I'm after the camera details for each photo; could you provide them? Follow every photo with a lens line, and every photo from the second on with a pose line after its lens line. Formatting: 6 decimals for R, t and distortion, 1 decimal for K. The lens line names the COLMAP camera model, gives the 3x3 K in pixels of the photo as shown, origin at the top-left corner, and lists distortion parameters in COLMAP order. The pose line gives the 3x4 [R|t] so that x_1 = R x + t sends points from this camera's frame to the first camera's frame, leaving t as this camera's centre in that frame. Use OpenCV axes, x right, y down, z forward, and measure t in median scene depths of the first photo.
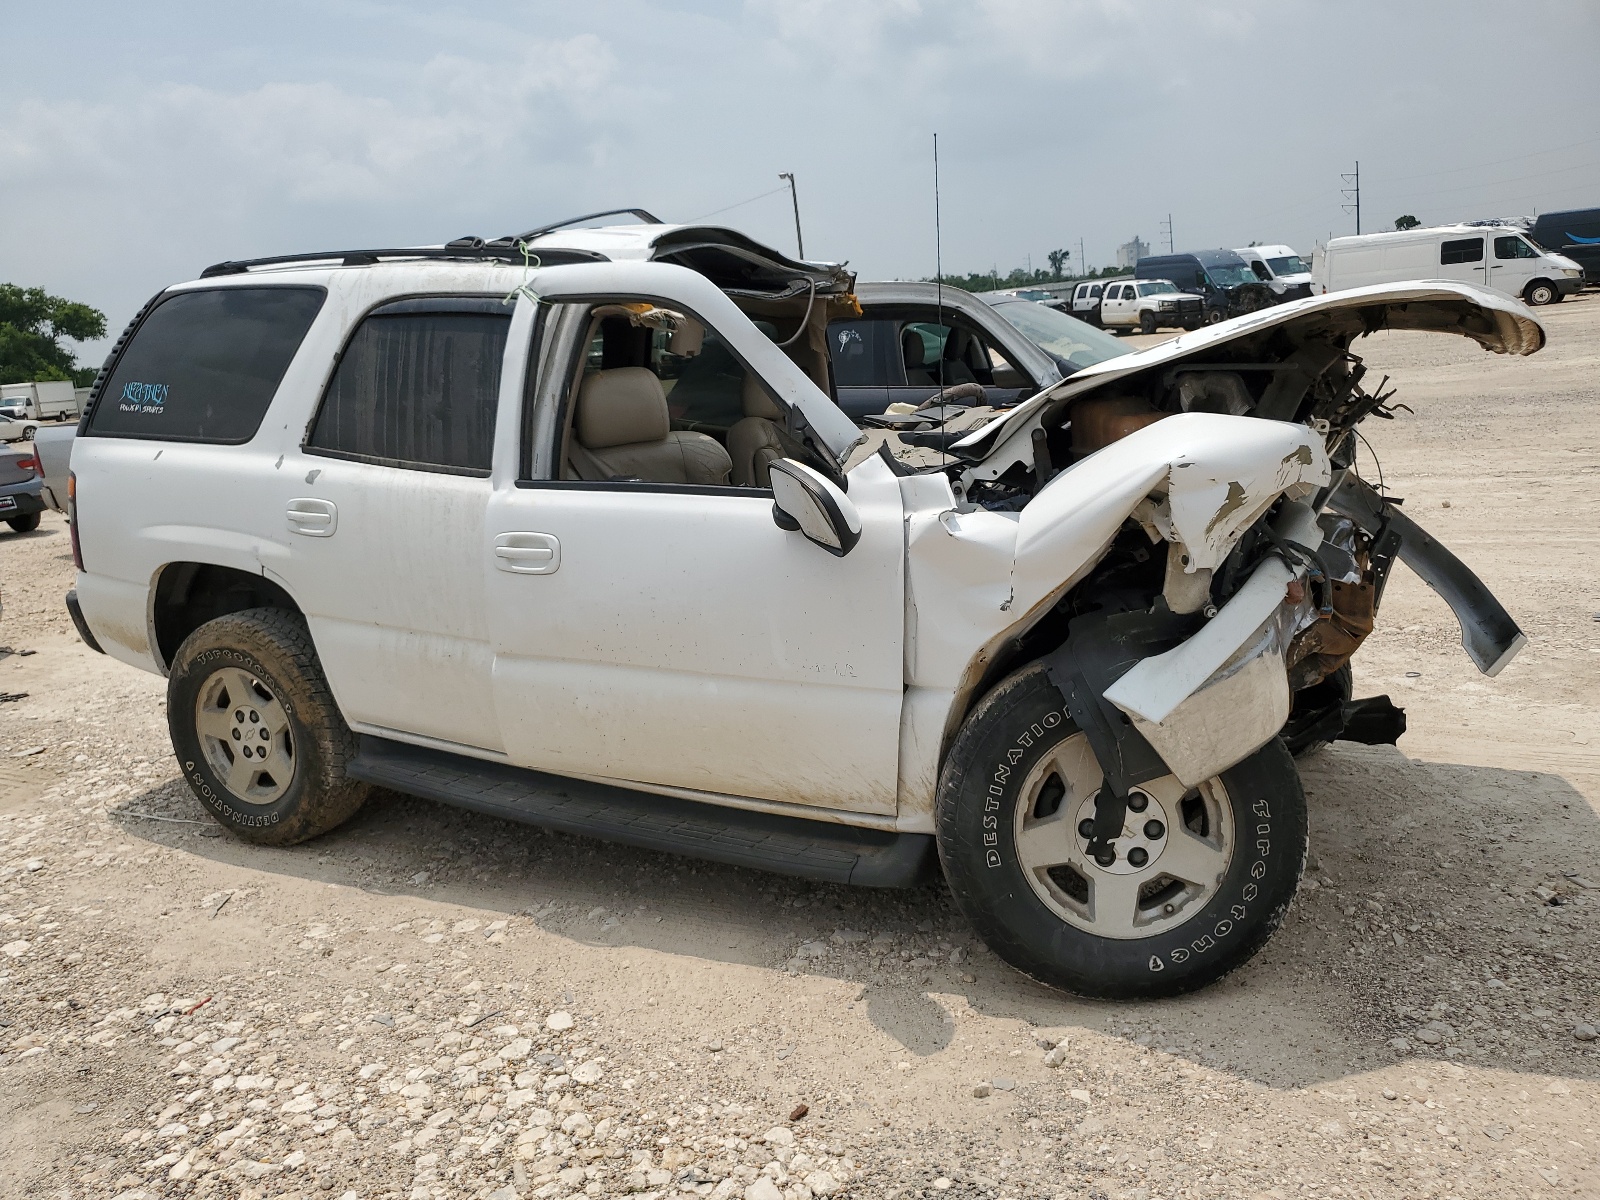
lens RADIAL K [[1206.5, 0, 786.8], [0, 1206.5, 613.4], [0, 0, 1]] dist [0.022814, -0.003756]
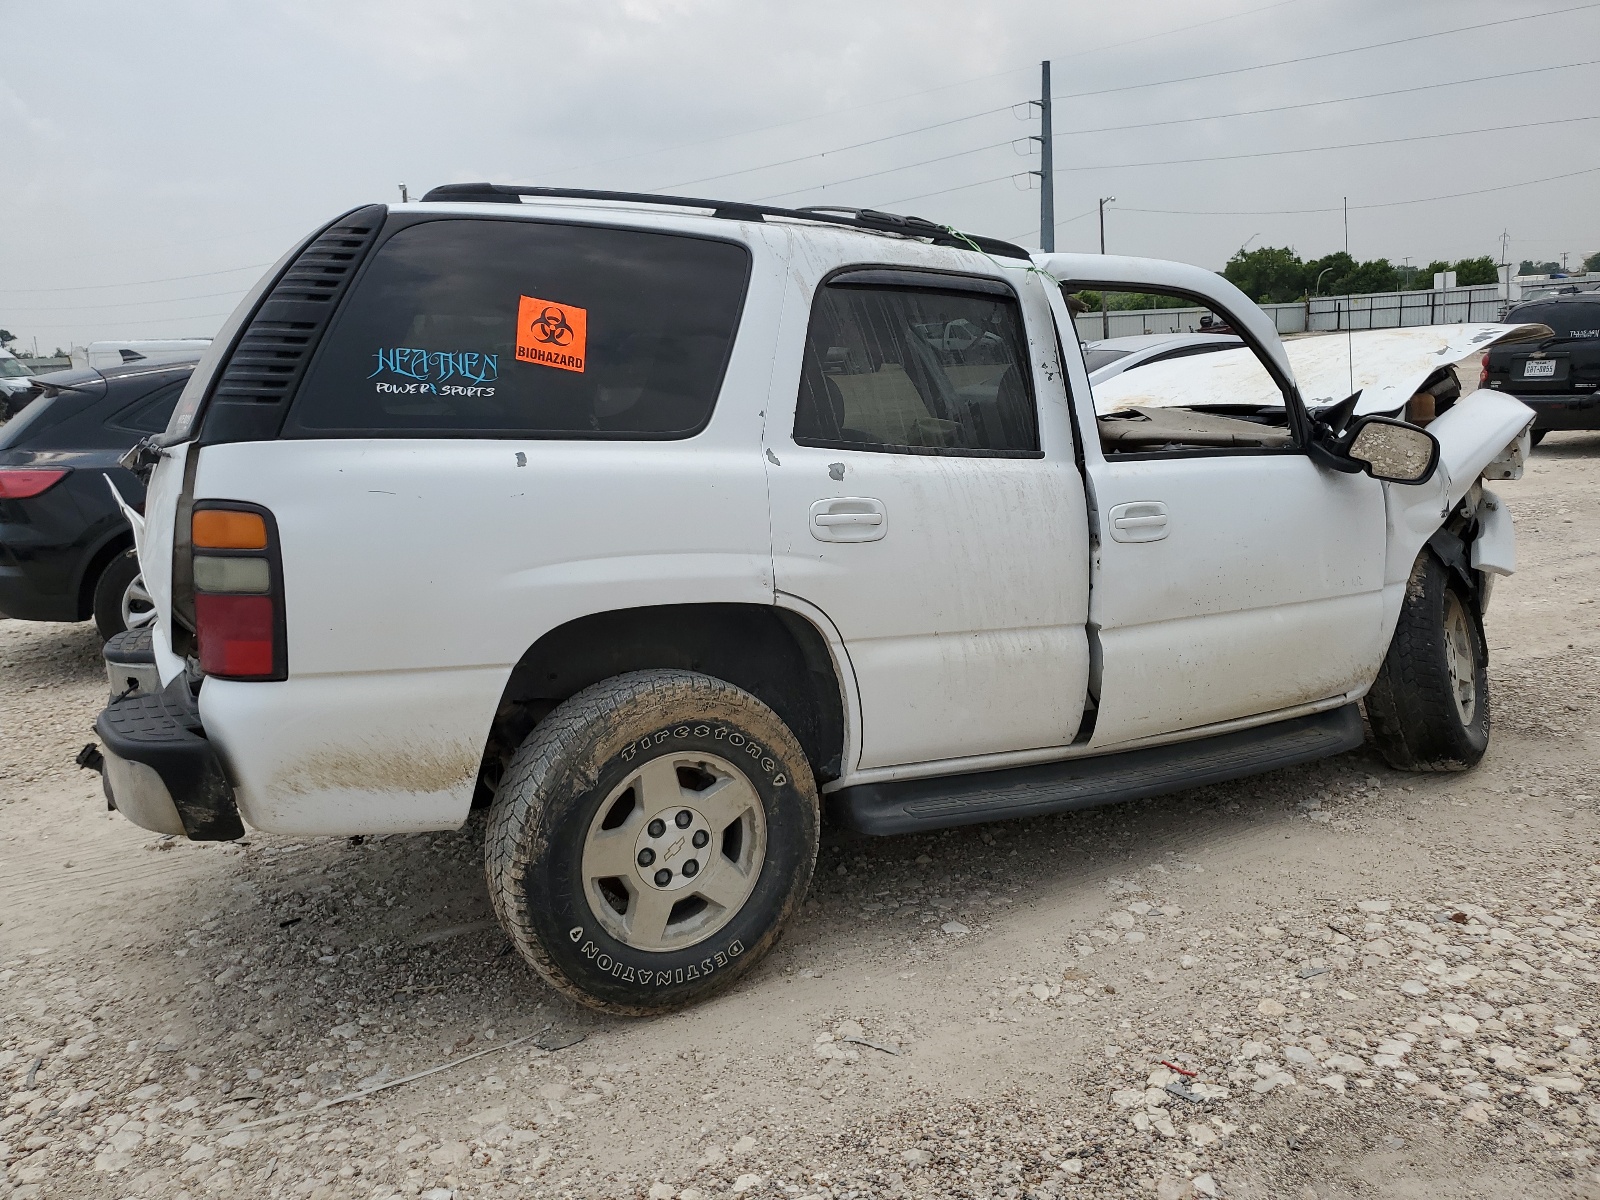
lens RADIAL K [[1206.5, 0, 790.5], [0, 1206.5, 589.4], [0, 0, 1]] dist [0.022814, -0.003756]
pose [[0.554651, -0.091410, 0.827046, -1.059249], [0.179031, 0.983778, -0.011332, -0.030626], [-0.812594, 0.154352, 0.562019, 0.574366]]
